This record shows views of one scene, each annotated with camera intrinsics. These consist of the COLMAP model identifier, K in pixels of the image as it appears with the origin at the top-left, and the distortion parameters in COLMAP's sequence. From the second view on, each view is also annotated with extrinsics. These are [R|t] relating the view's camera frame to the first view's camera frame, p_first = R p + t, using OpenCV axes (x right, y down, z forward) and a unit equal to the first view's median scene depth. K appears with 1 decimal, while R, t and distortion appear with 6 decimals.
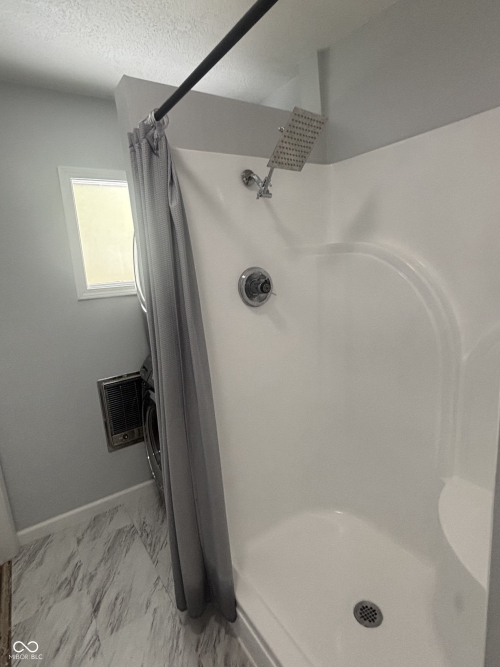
lens RADIAL K [[353.9, 0, 250.5], [0, 353.9, 333.0], [0, 0, 1]] dist [0.004037, -0.000024]
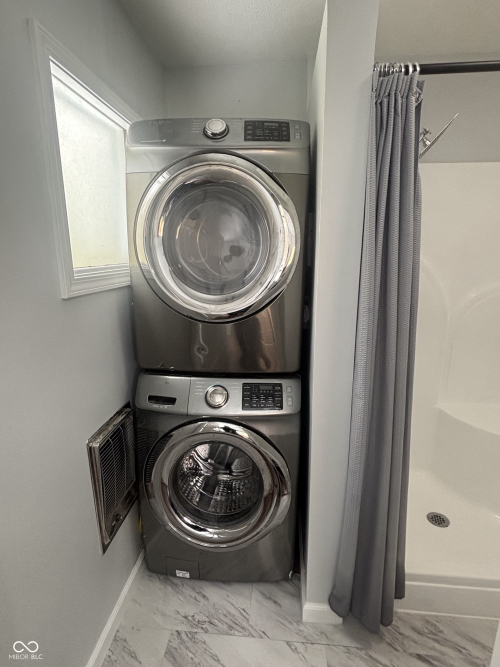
lens RADIAL K [[353.9, 0, 252.6], [0, 353.9, 331.8], [0, 0, 1]] dist [0.004037, -0.000024]
pose [[0.623485, -0.109394, 0.774145, -0.765127], [0.117448, 0.992032, 0.045592, -0.036831], [-0.772964, 0.062496, 0.631365, 0.470855]]
